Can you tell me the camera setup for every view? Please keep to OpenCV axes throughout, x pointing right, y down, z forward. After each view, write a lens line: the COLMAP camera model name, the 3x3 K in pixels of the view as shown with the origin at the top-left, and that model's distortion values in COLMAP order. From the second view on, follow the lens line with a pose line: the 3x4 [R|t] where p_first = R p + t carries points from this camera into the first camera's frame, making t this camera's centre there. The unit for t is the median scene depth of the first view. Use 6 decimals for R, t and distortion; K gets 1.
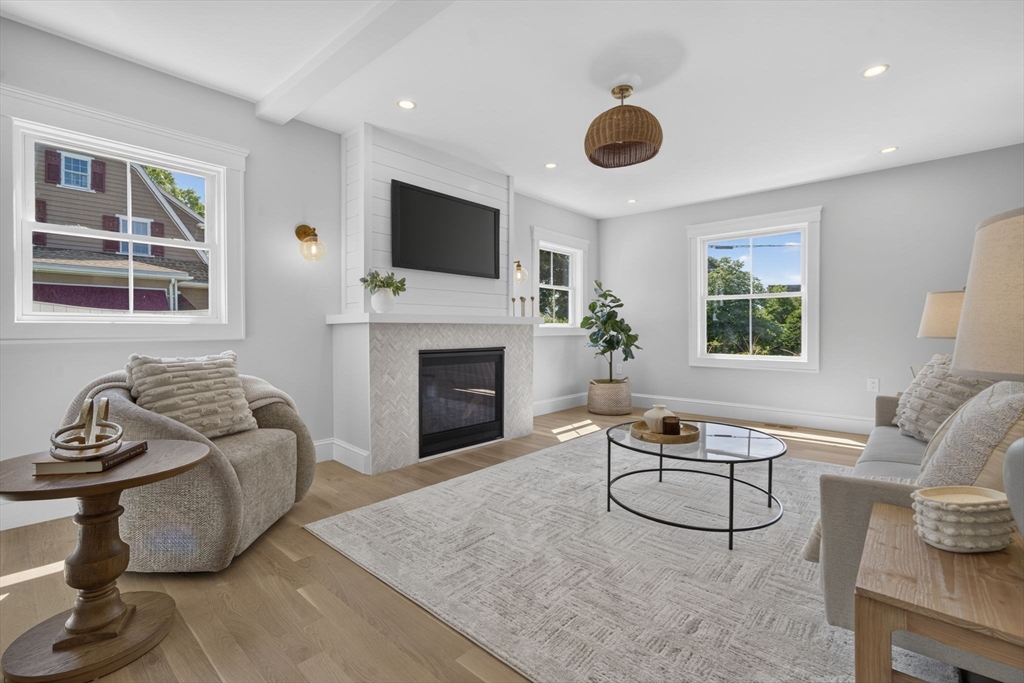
lens RADIAL K [[495.9, 0, 466.7], [0, 495.9, 324.1], [0, 0, 1]] dist [0.002725, 0.000886]
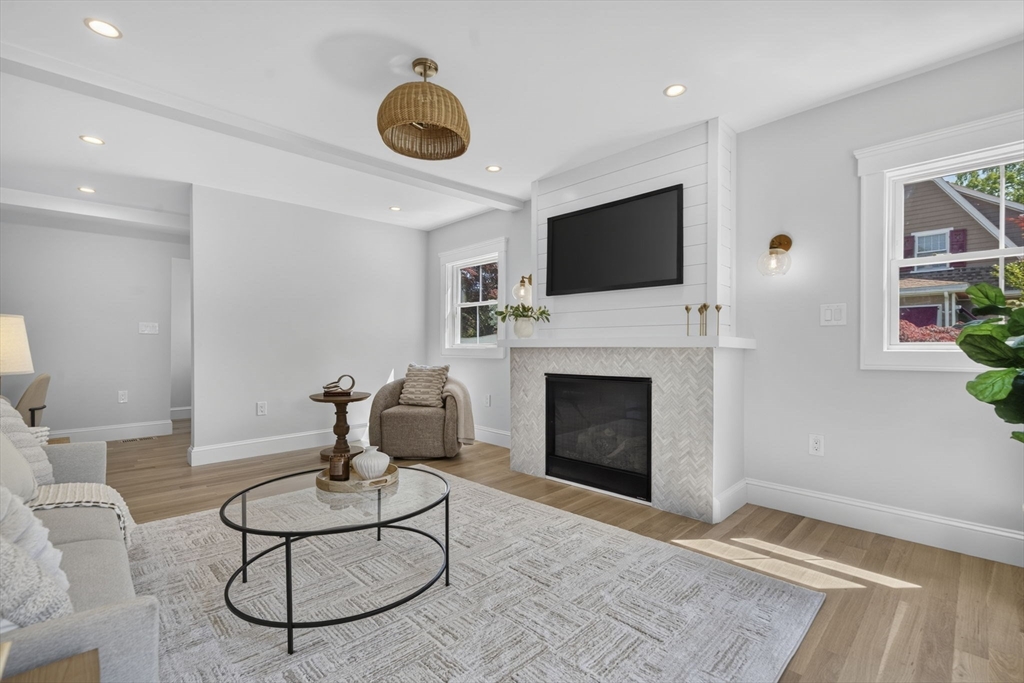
lens RADIAL K [[444.2, 0, 507.4], [0, 444.2, 347.7], [0, 0, 1]] dist [0.008427, 0.000621]
pose [[-0.004616, -0.002399, -0.999986, 0.751105], [0.010691, 0.999940, -0.002448, -0.000061], [0.999932, -0.010702, -0.004590, 0.810313]]
